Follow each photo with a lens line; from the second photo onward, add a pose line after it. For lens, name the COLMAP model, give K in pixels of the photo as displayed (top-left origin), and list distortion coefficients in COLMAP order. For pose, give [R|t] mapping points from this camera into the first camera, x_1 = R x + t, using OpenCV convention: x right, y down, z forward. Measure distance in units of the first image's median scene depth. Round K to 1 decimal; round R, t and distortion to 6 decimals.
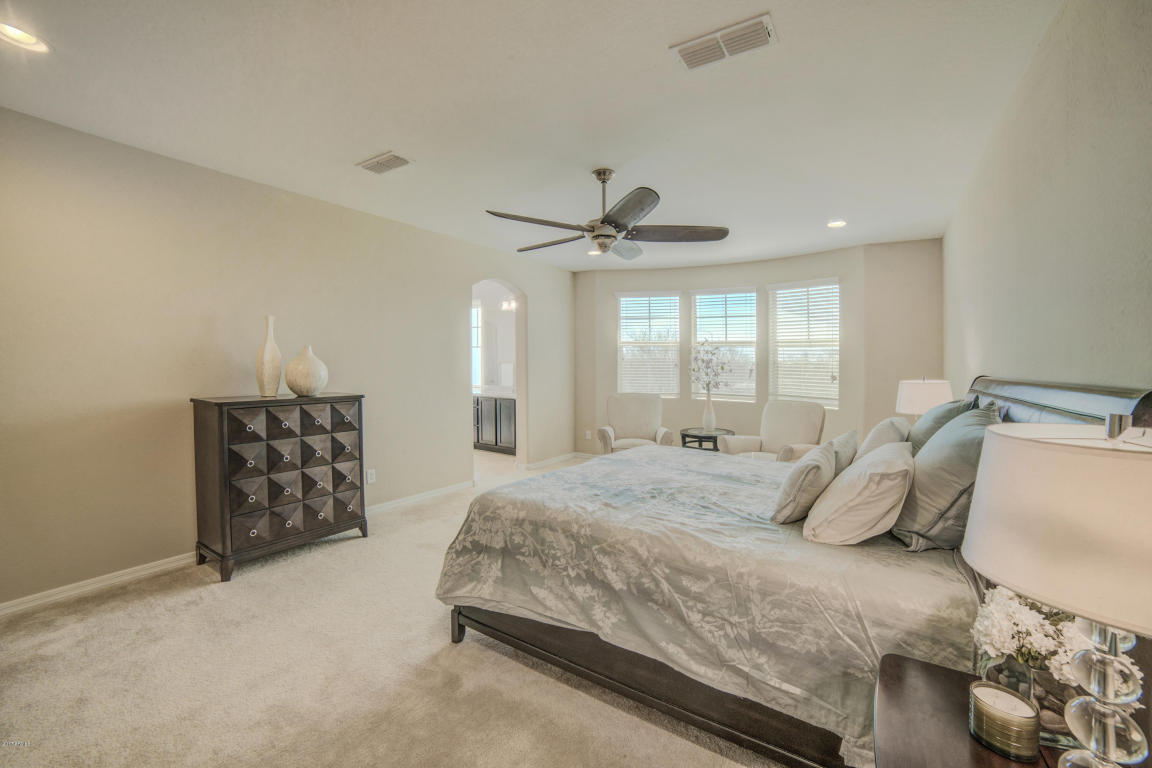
lens RADIAL K [[490.1, 0, 573.9], [0, 490.1, 367.1], [0, 0, 1]] dist [-0.083329, 0.000080]
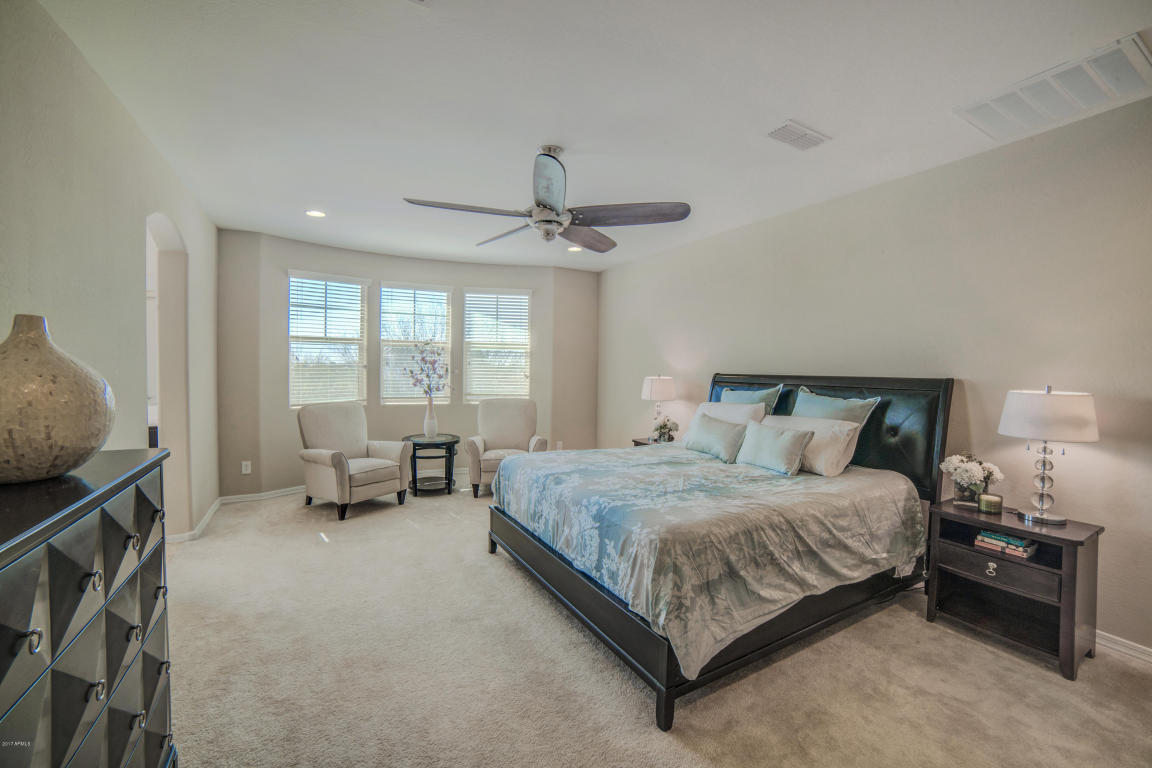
lens RADIAL K [[490.1, 0, 573.9], [0, 490.1, 367.1], [0, 0, 1]] dist [-0.083329, 0.000080]
pose [[0.433616, -0.010848, 0.901032, -1.105833], [0.005032, 0.999941, 0.009617, -0.025272], [-0.901084, 0.000364, 0.433645, 0.889021]]
